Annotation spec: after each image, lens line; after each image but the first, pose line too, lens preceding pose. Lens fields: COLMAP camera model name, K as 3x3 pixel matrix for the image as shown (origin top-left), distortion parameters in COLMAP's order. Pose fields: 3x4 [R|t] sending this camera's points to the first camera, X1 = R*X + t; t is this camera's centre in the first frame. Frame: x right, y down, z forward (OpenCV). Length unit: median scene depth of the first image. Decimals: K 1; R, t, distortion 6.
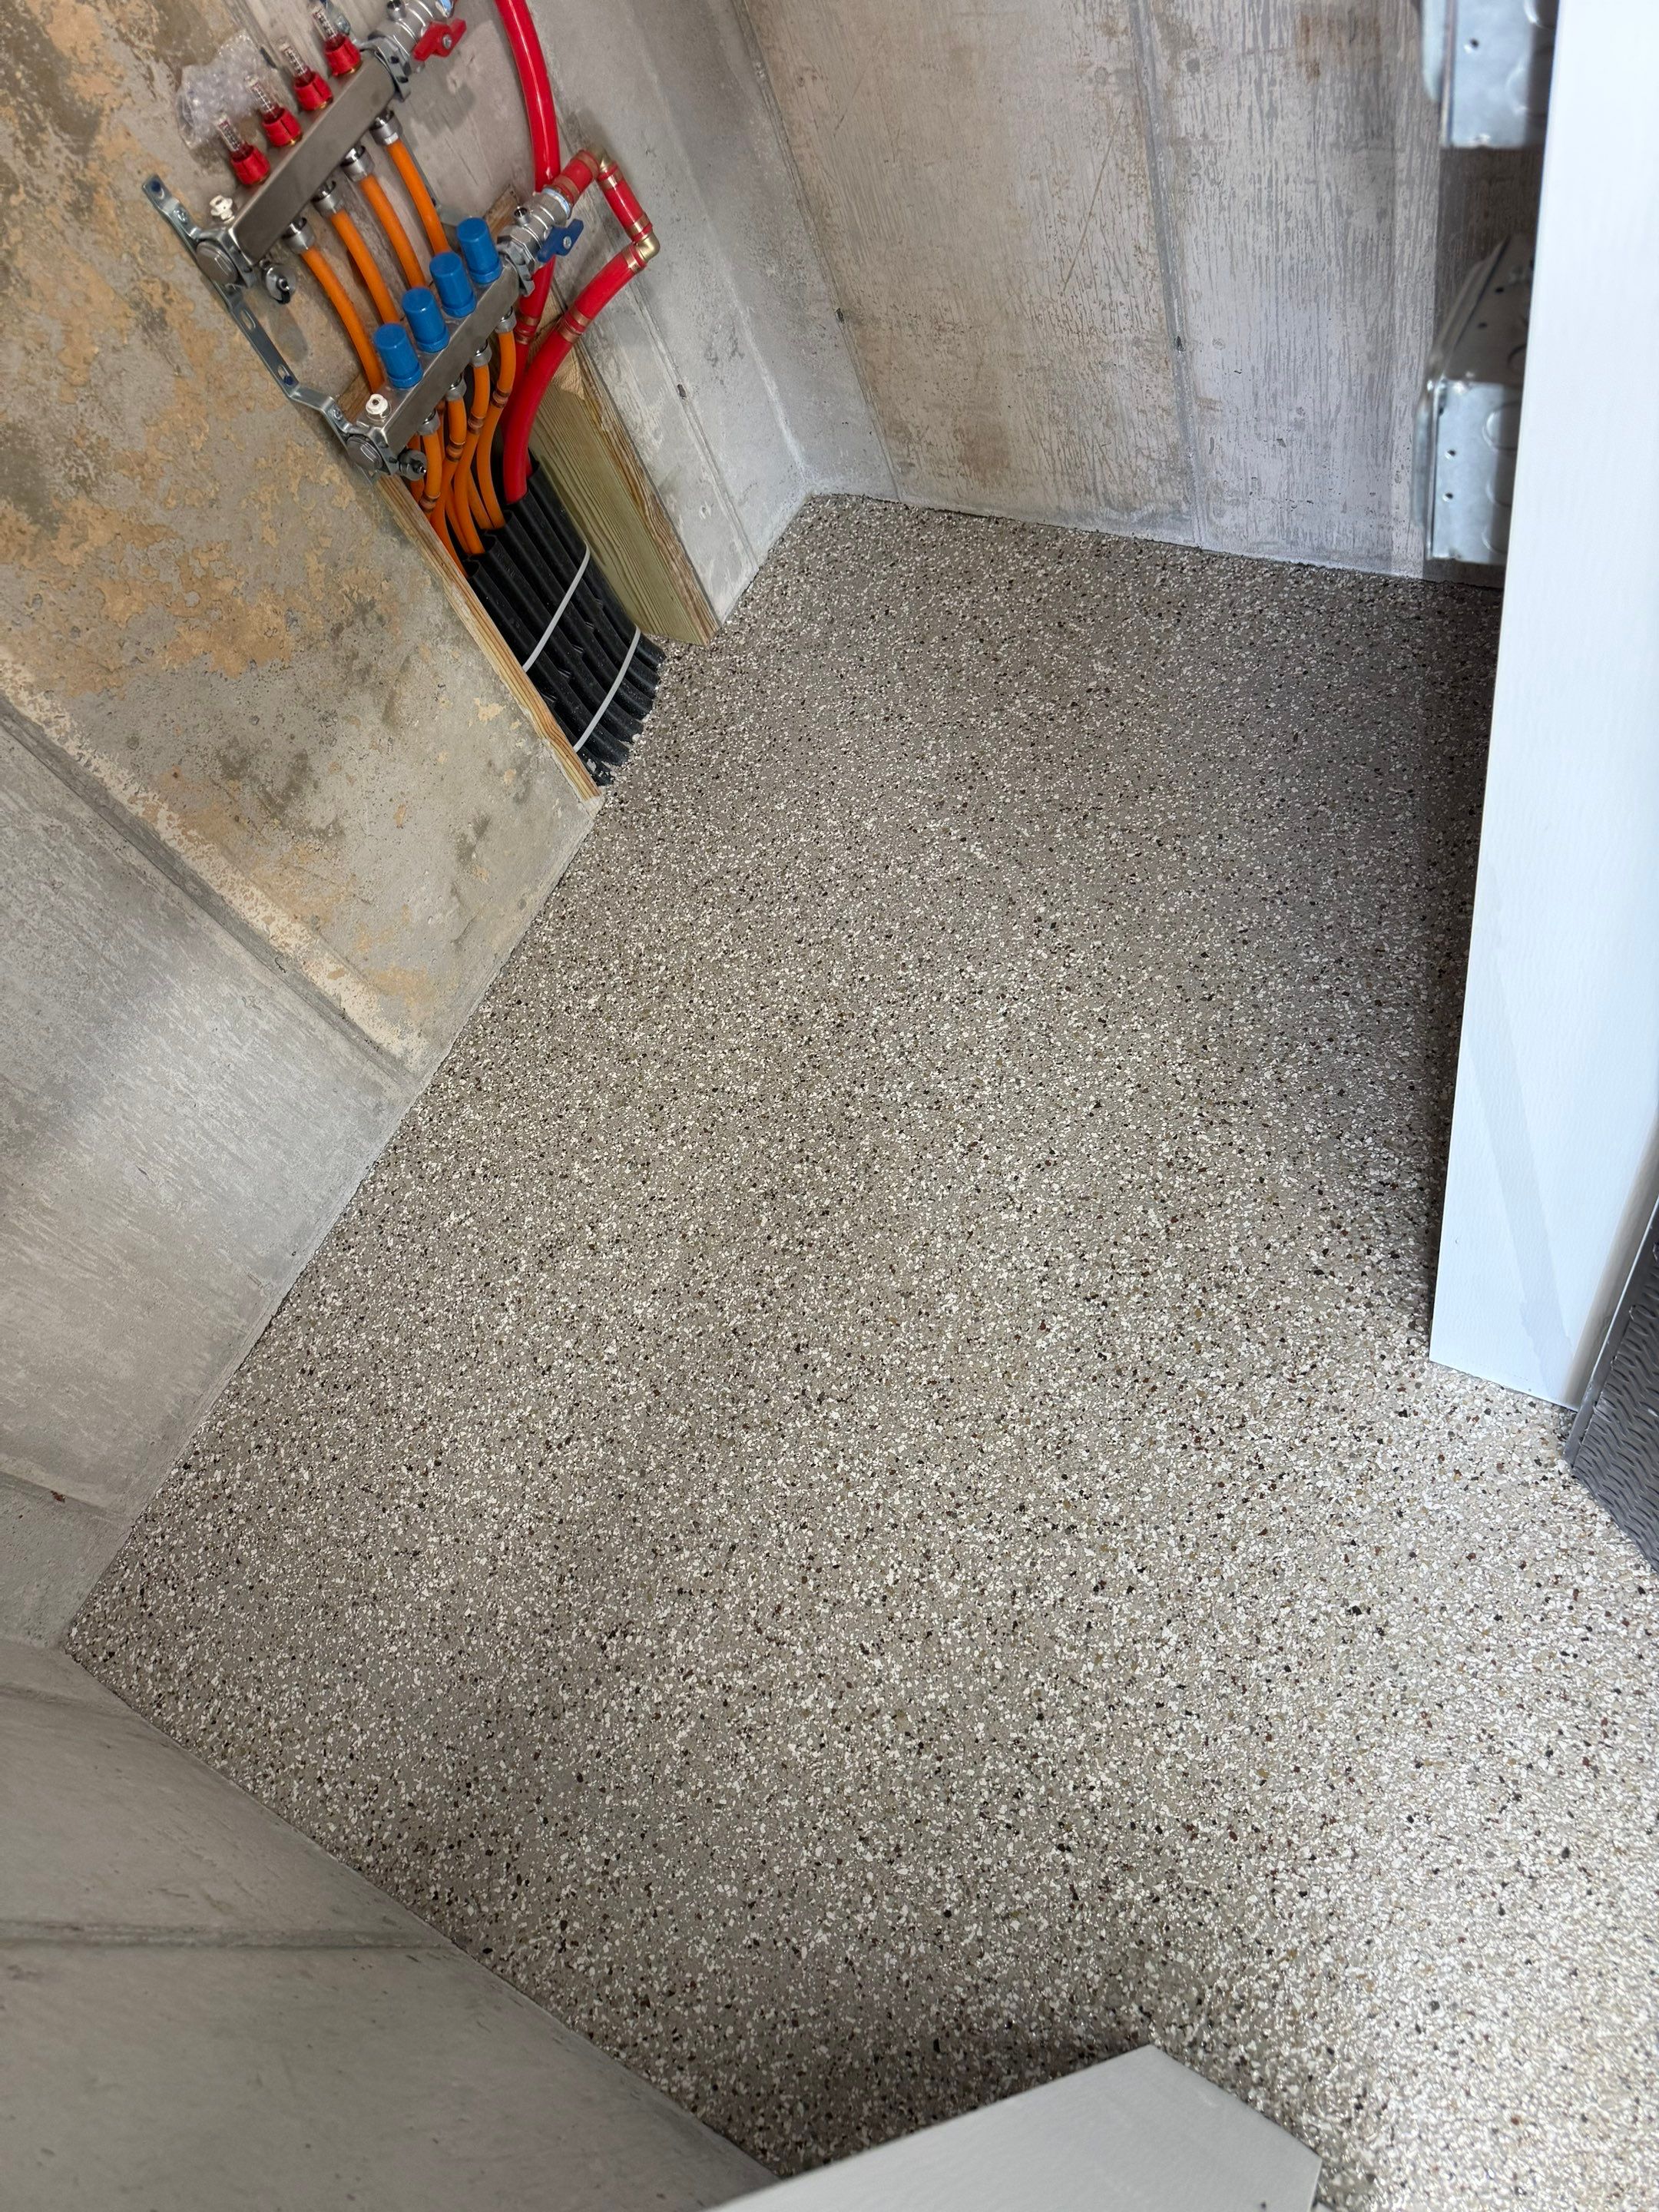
lens RADIAL K [[1589.0, 0, 836.4], [0, 1589.0, 1119.7], [0, 0, 1]] dist [0.010796, -0.010274]
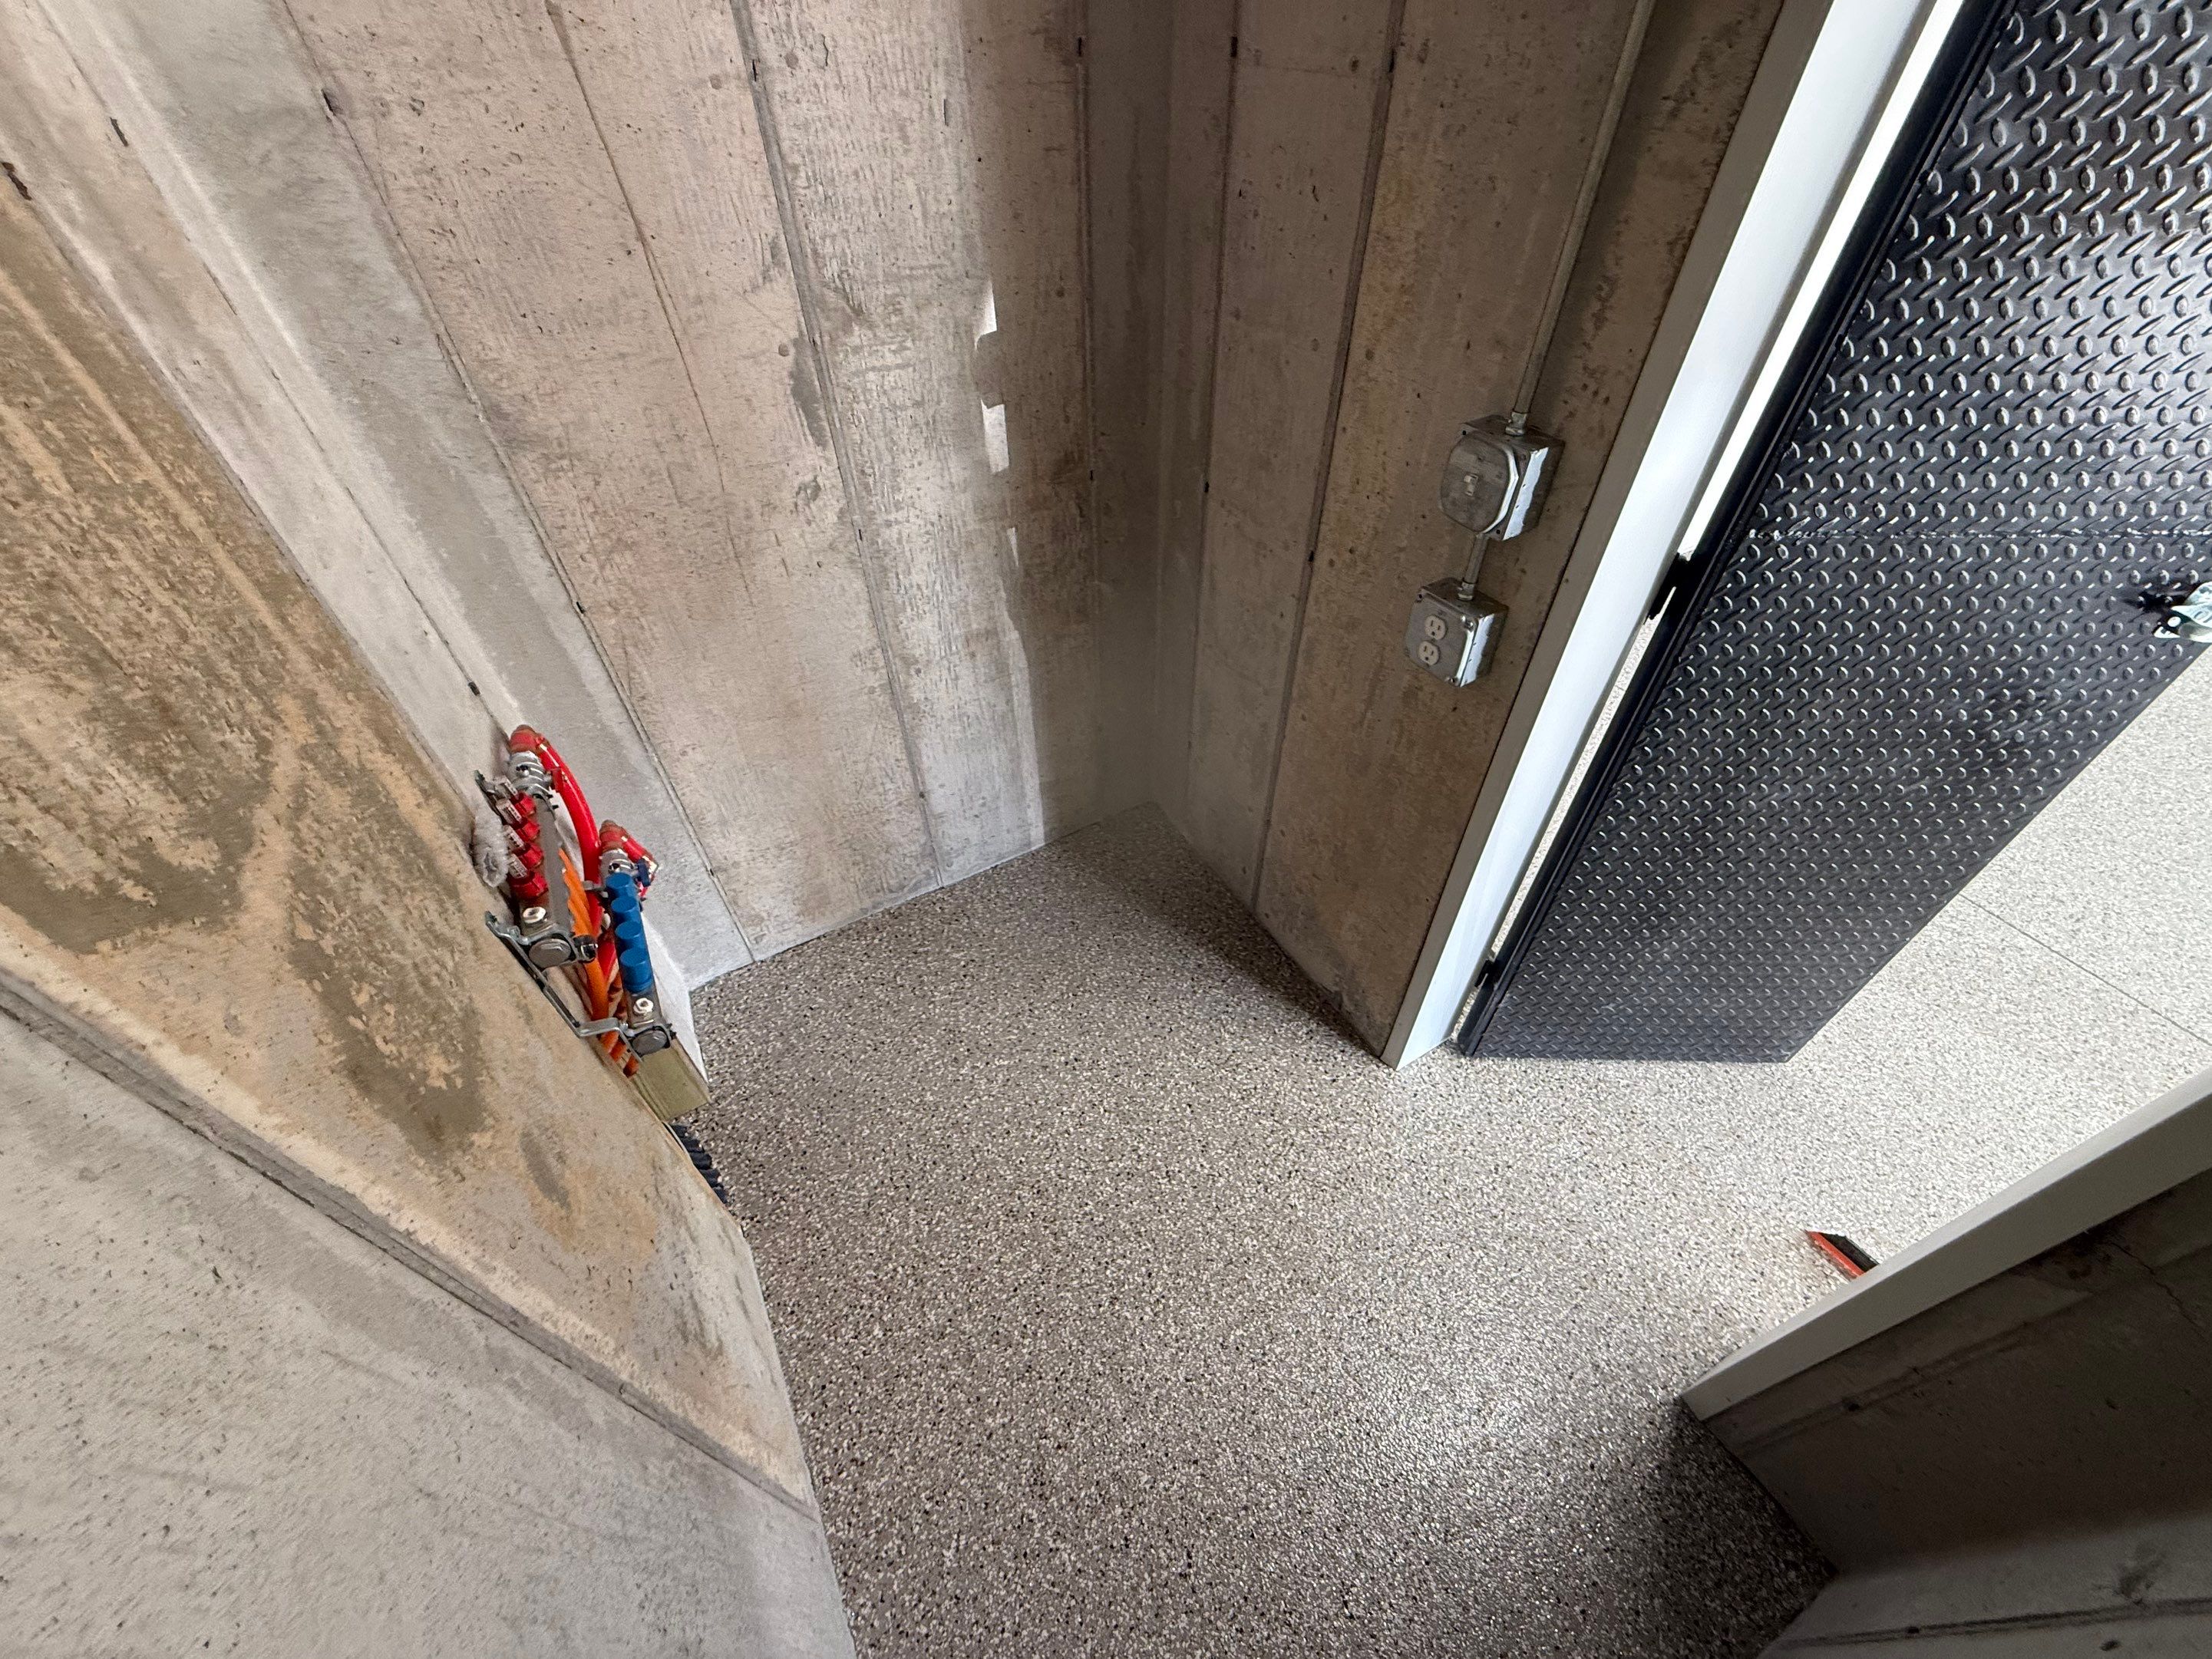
lens RADIAL K [[880.0, 0, 1108.5], [0, 880.0, 826.1], [0, 0, 1]] dist [0.000967, -0.000034]
pose [[0.510800, -0.370867, 0.775591, -0.607914], [0.682970, 0.722993, -0.104084, -0.223480], [-0.522145, 0.582871, 0.622595, 0.269922]]
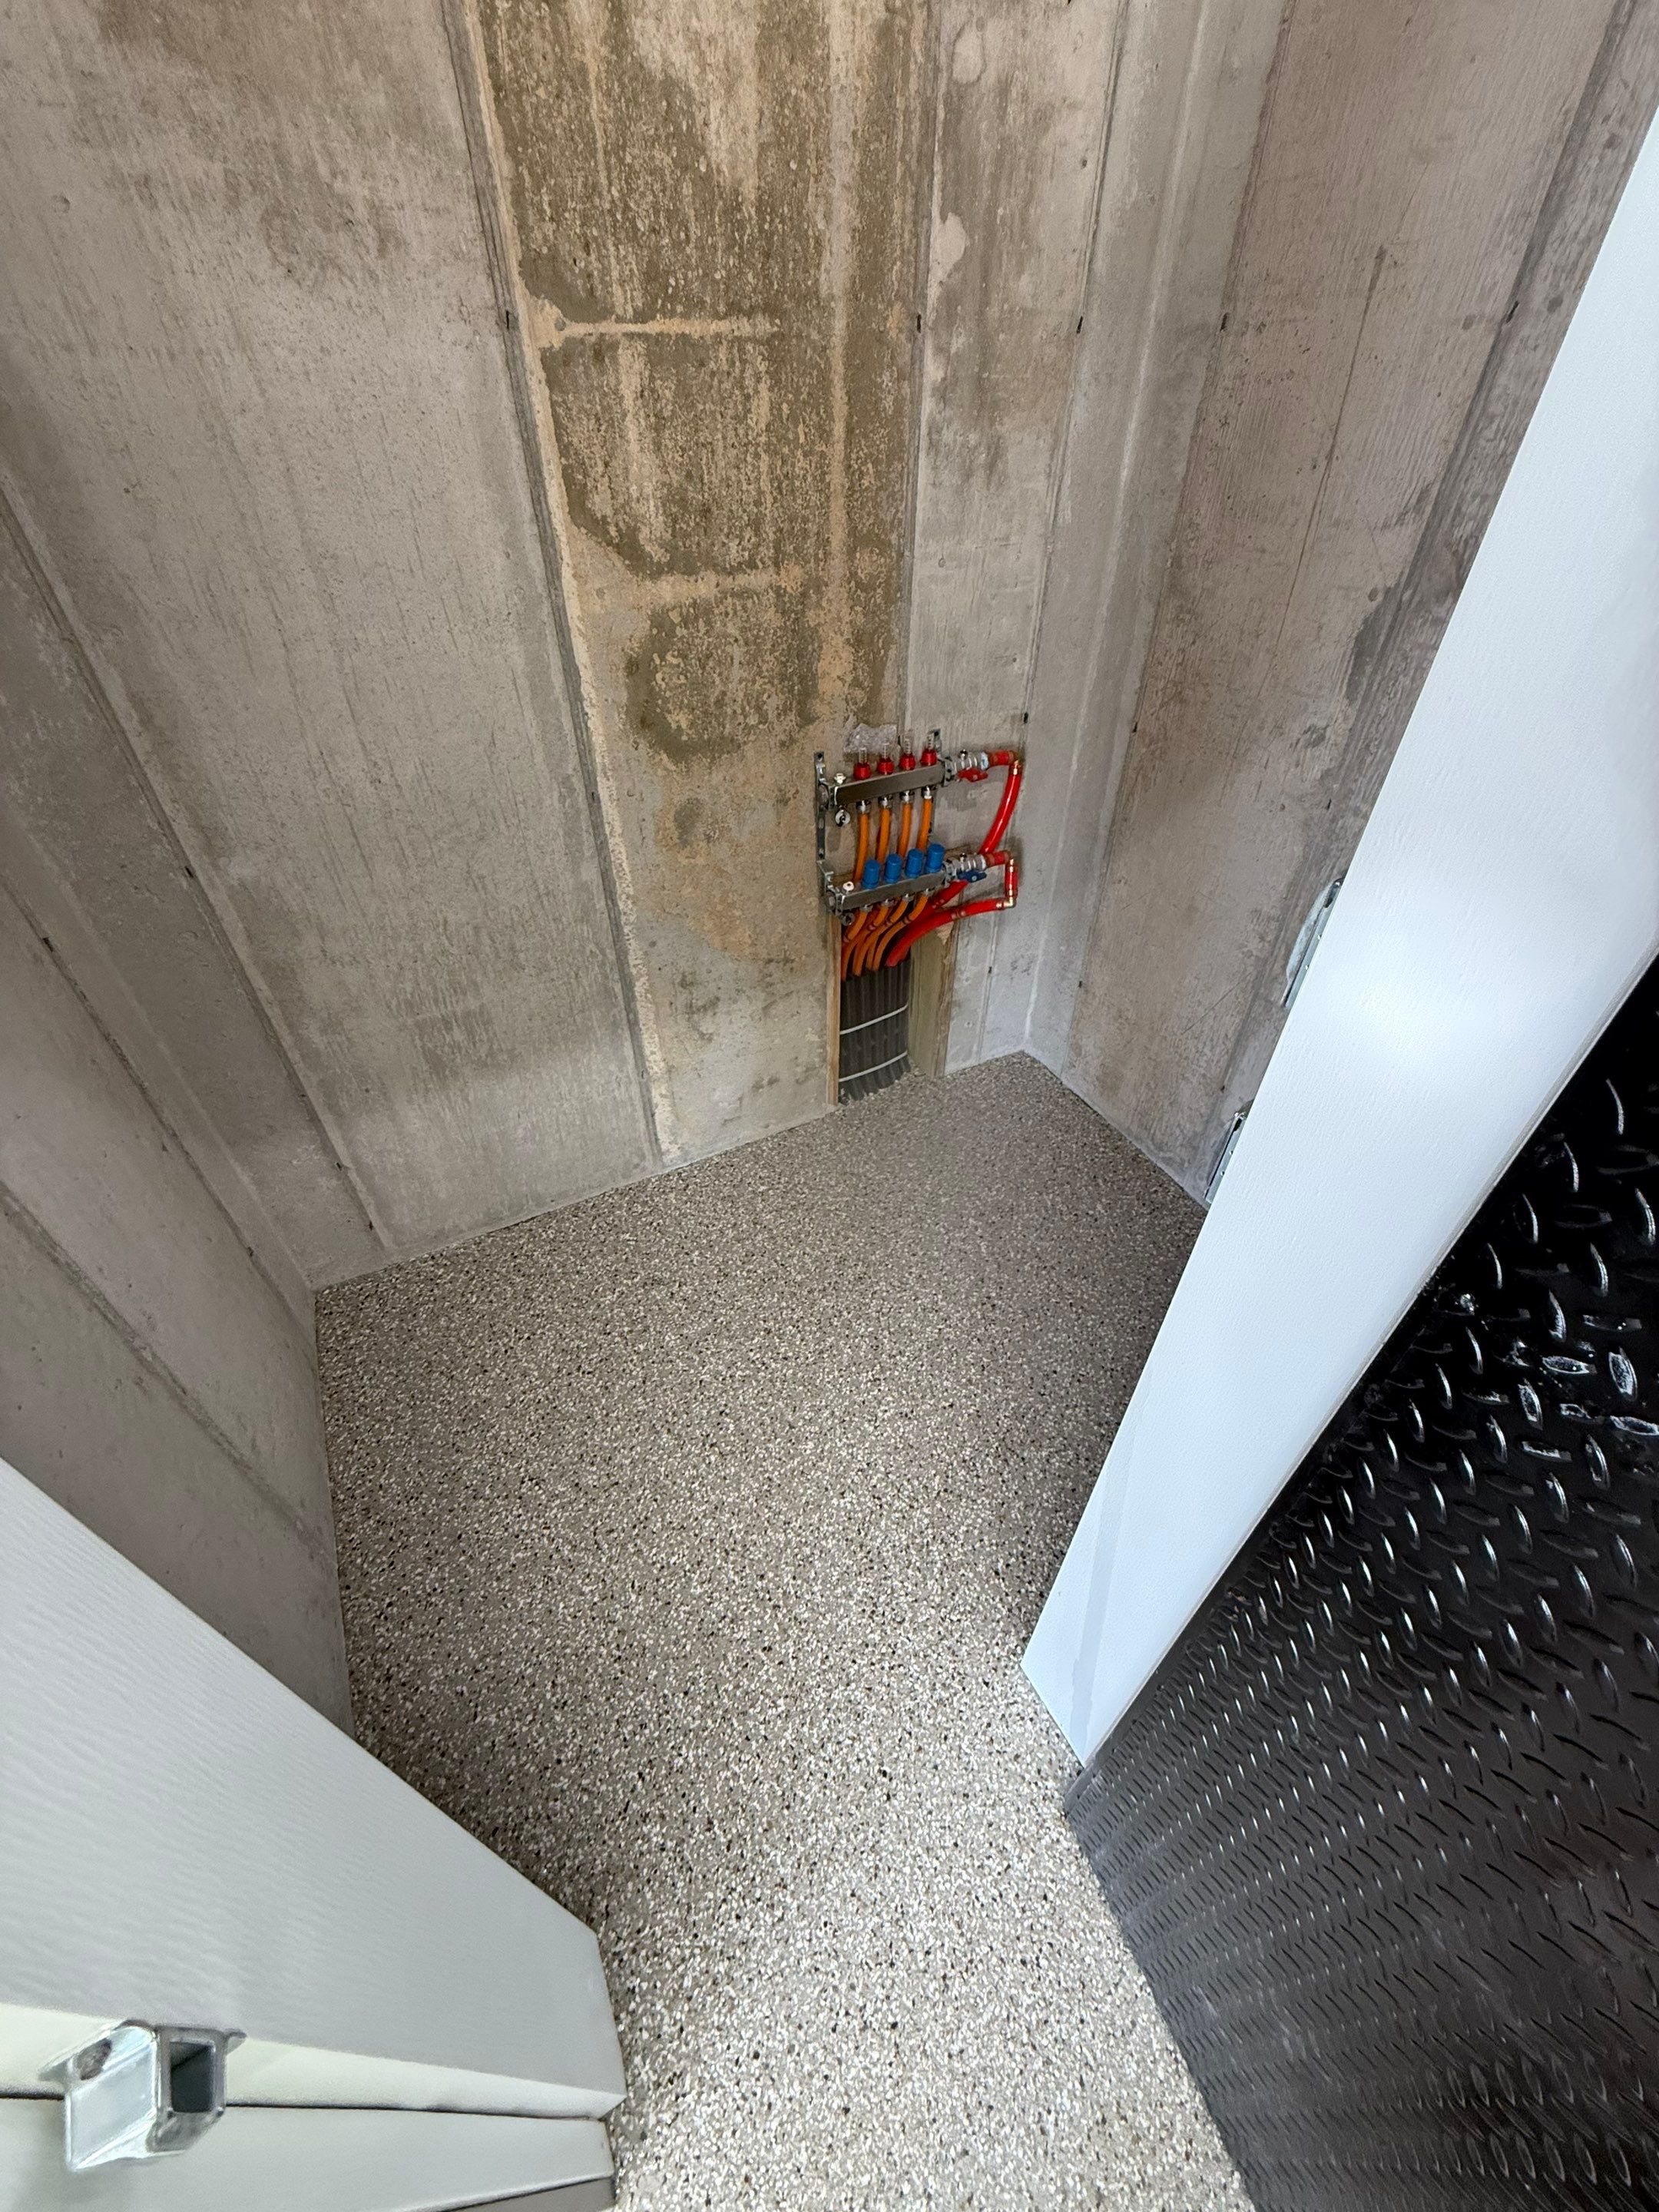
lens RADIAL K [[886.4, 0, 827.3], [0, 886.4, 1102.9], [0, 0, 1]] dist [-0.000652, 0.000428]
pose [[0.796236, 0.563498, -0.220179, 0.098807], [-0.602291, 0.772645, -0.200661, 0.011993], [0.057048, 0.292386, 0.954597, -0.008357]]
